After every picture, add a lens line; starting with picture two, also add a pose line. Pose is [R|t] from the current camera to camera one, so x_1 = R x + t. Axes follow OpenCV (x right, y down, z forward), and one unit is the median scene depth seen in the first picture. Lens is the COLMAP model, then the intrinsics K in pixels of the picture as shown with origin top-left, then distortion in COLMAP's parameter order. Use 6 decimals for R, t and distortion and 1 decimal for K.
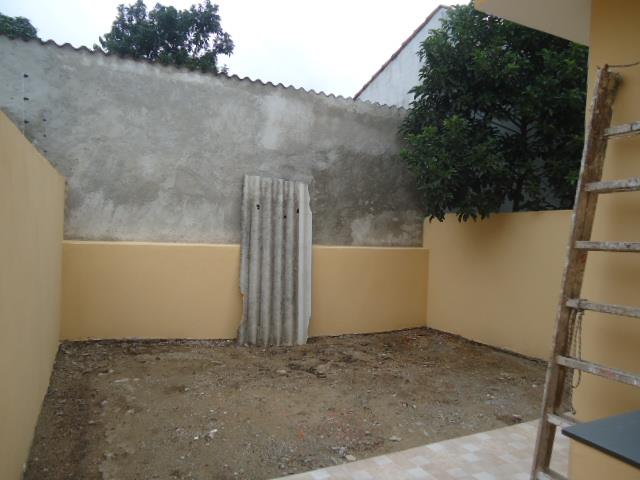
lens RADIAL K [[459.7, 0, 320.0], [0, 459.7, 240.0], [0, 0, 1]] dist [-0.006972, -0.002682]
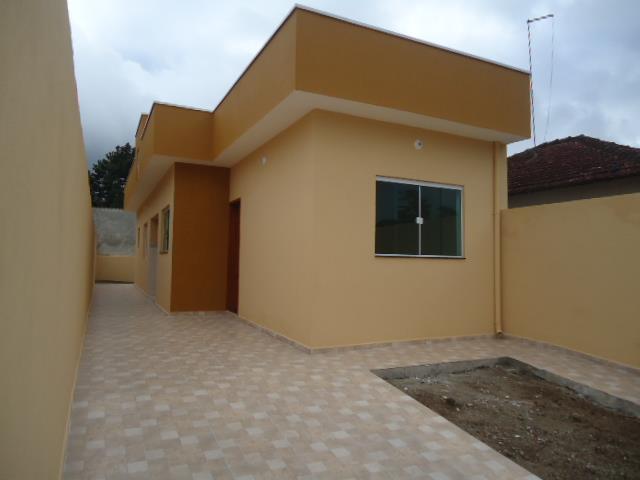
lens RADIAL K [[459.7, 0, 320.0], [0, 459.7, 240.0], [0, 0, 1]] dist [-0.006972, -0.002682]
pose [[0.999817, -0.017664, -0.007296, 1.337334], [0.017173, 0.997887, -0.062663, 0.143041], [0.008387, 0.062526, 0.998008, -2.809080]]
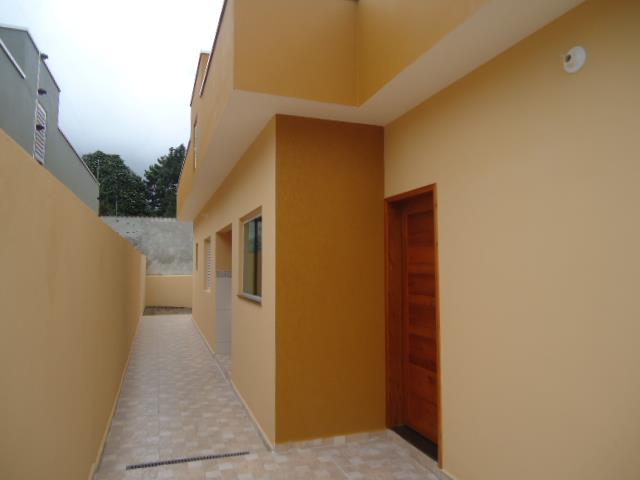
lens RADIAL K [[449.9, 0, 320.0], [0, 449.9, 240.0], [0, 0, 1]] dist [0.006974, 0.000286]
pose [[0.993179, -0.042626, -0.108530, 0.973425], [0.034826, 0.996740, -0.072780, 0.023959], [0.111279, 0.068504, 0.991425, -1.948173]]
